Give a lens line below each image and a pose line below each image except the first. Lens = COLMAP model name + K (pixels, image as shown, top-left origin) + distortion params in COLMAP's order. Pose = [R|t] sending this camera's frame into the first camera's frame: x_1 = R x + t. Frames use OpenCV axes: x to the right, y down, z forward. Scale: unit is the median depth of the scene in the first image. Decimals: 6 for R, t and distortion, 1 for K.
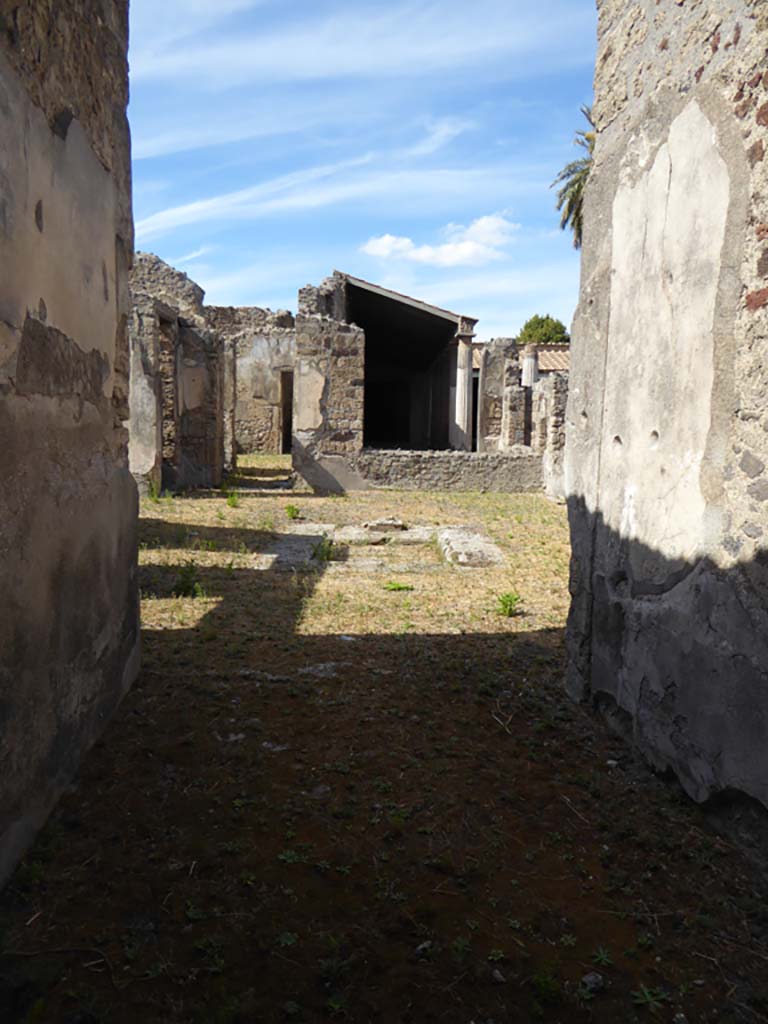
lens RADIAL K [[738.4, 0, 390.7], [0, 738.4, 509.5], [0, 0, 1]] dist [-0.009672, -0.001917]
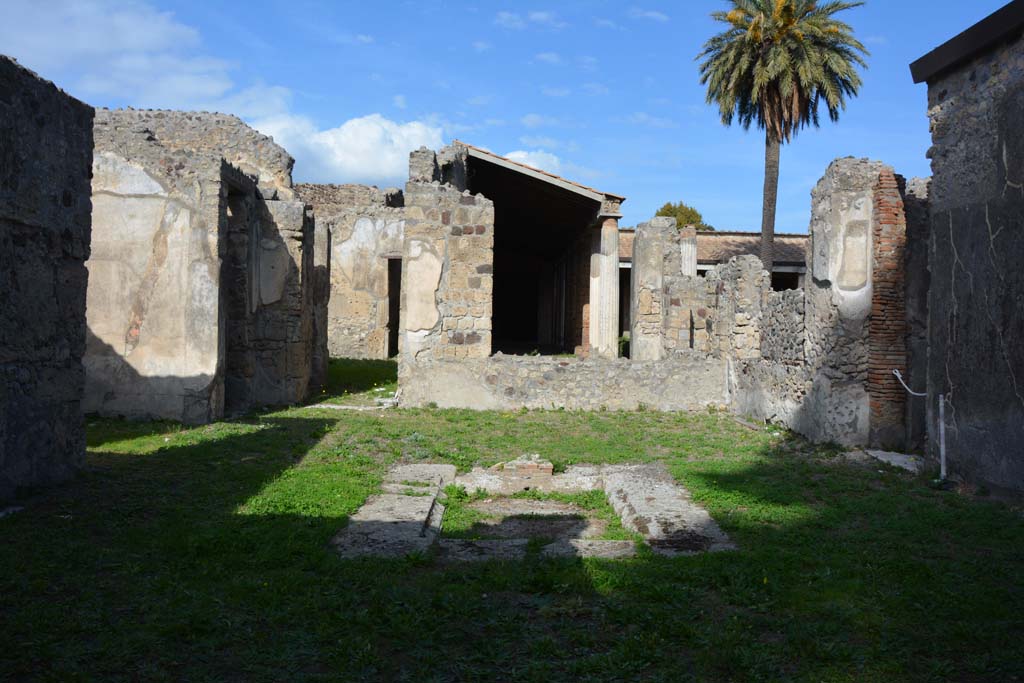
lens RADIAL K [[804.3, 0, 510.5], [0, 804.3, 345.5], [0, 0, 1]] dist [-0.155182, 0.112823]
pose [[1.000000, -0.000889, 0.000145, -0.018411], [0.000898, 0.996525, -0.083291, -0.023416], [-0.000071, 0.083292, 0.996525, 0.177282]]
